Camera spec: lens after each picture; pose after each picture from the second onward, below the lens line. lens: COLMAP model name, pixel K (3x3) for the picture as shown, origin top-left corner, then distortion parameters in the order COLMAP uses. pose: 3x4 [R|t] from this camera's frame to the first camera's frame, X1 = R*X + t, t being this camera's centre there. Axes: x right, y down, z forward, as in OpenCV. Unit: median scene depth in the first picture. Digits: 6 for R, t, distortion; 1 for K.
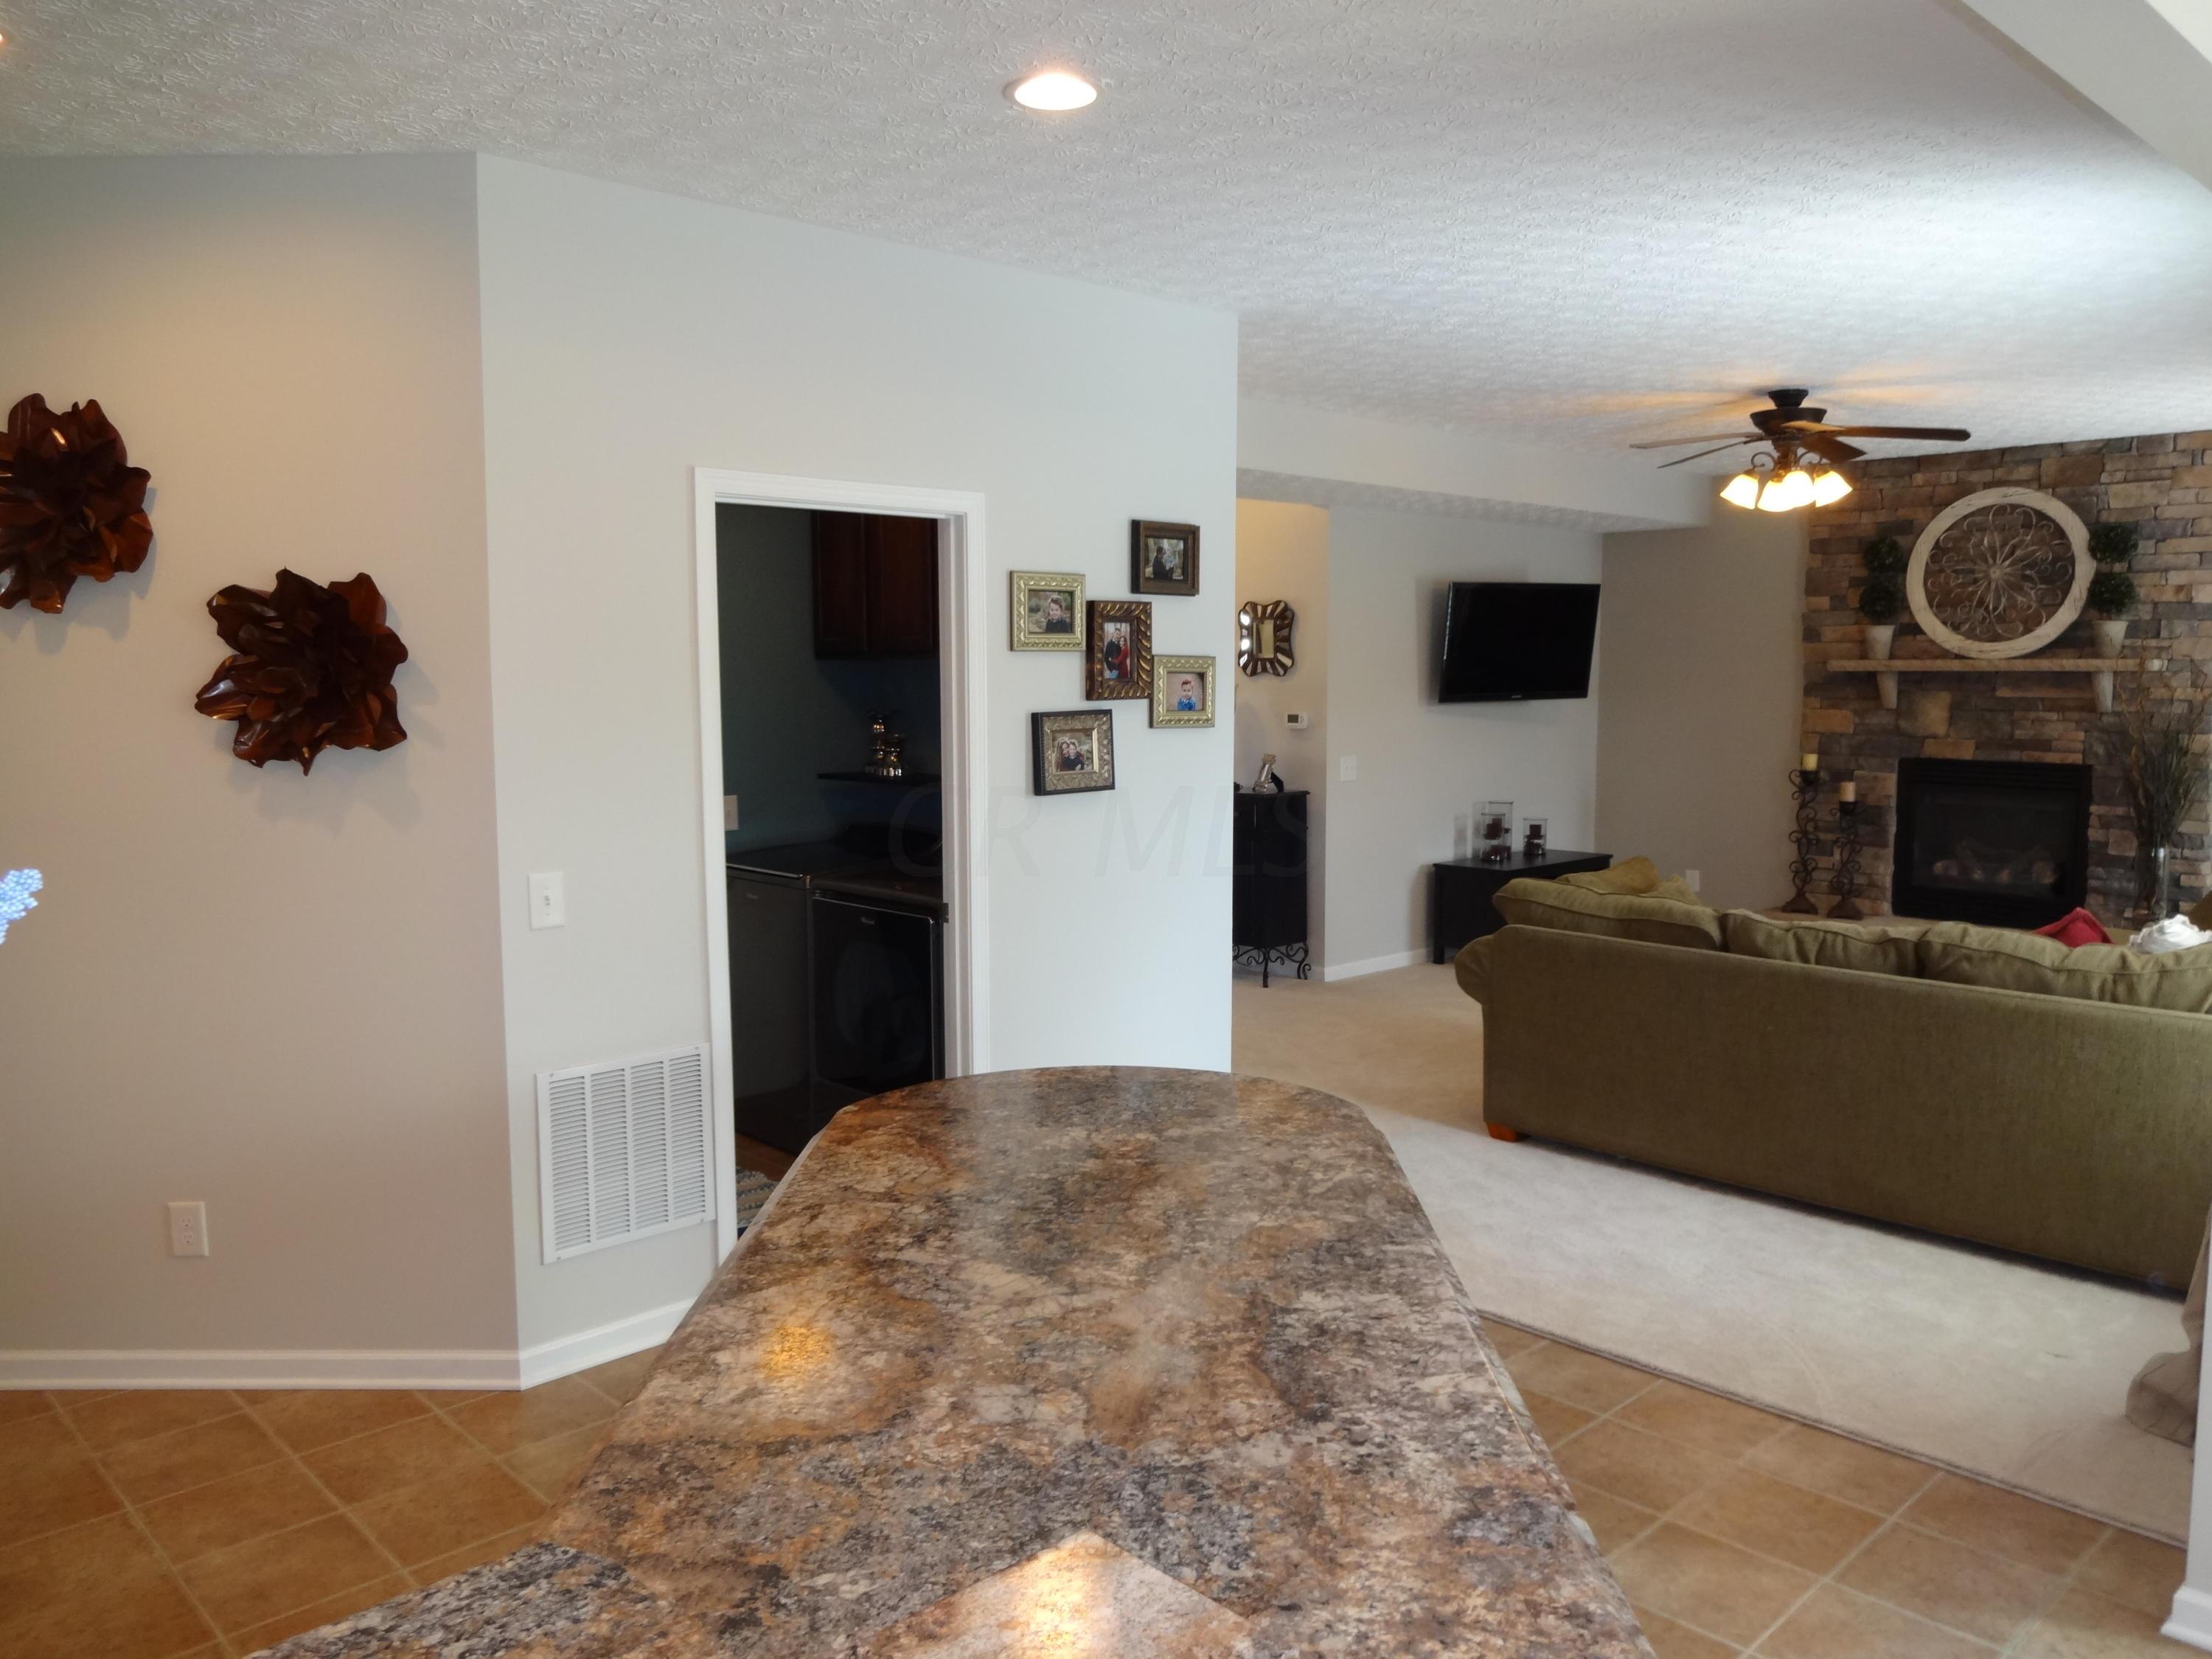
lens RADIAL K [[1645.4, 0, 1106.0], [0, 1645.4, 829.8], [0, 0, 1]] dist [-0.001342, -0.004495]
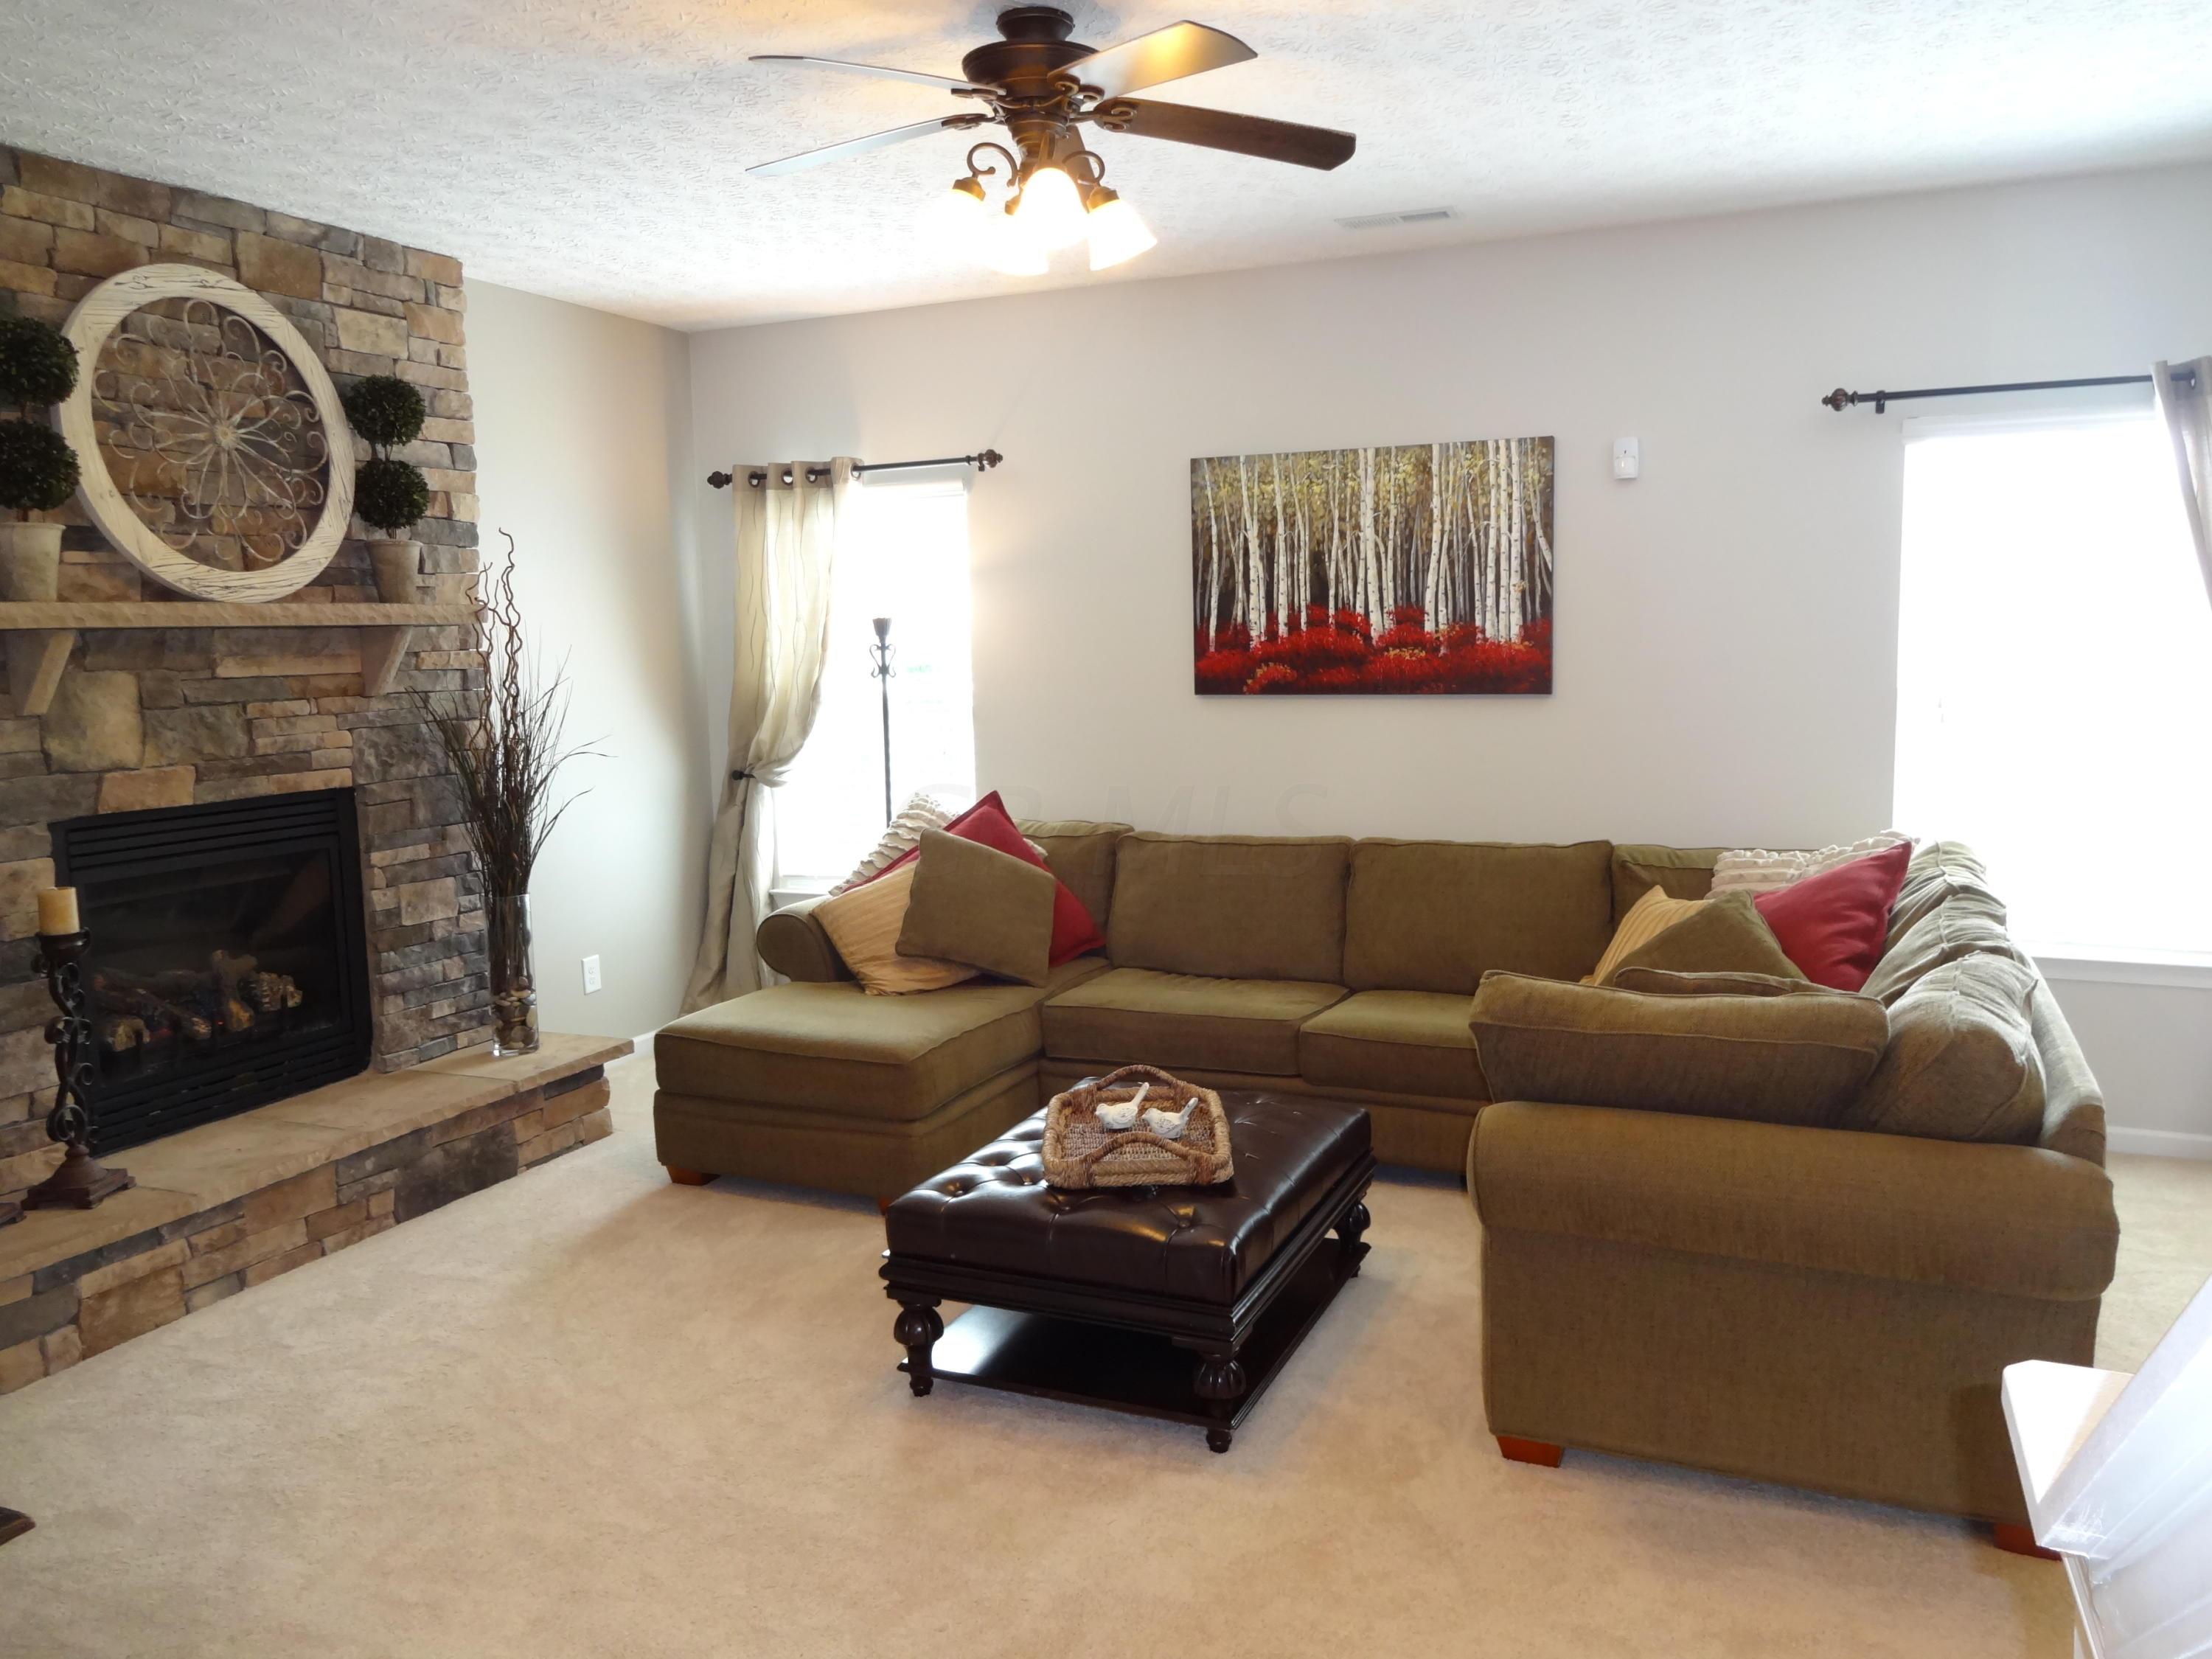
lens RADIAL K [[1645.4, 0, 1106.6], [0, 1645.4, 828.0], [0, 0, 1]] dist [-0.001342, -0.004495]
pose [[-0.379377, -0.098552, 0.919979, -0.047962], [0.115723, 0.981449, 0.152859, -0.082795], [-0.917977, 0.164454, -0.360934, 0.956398]]
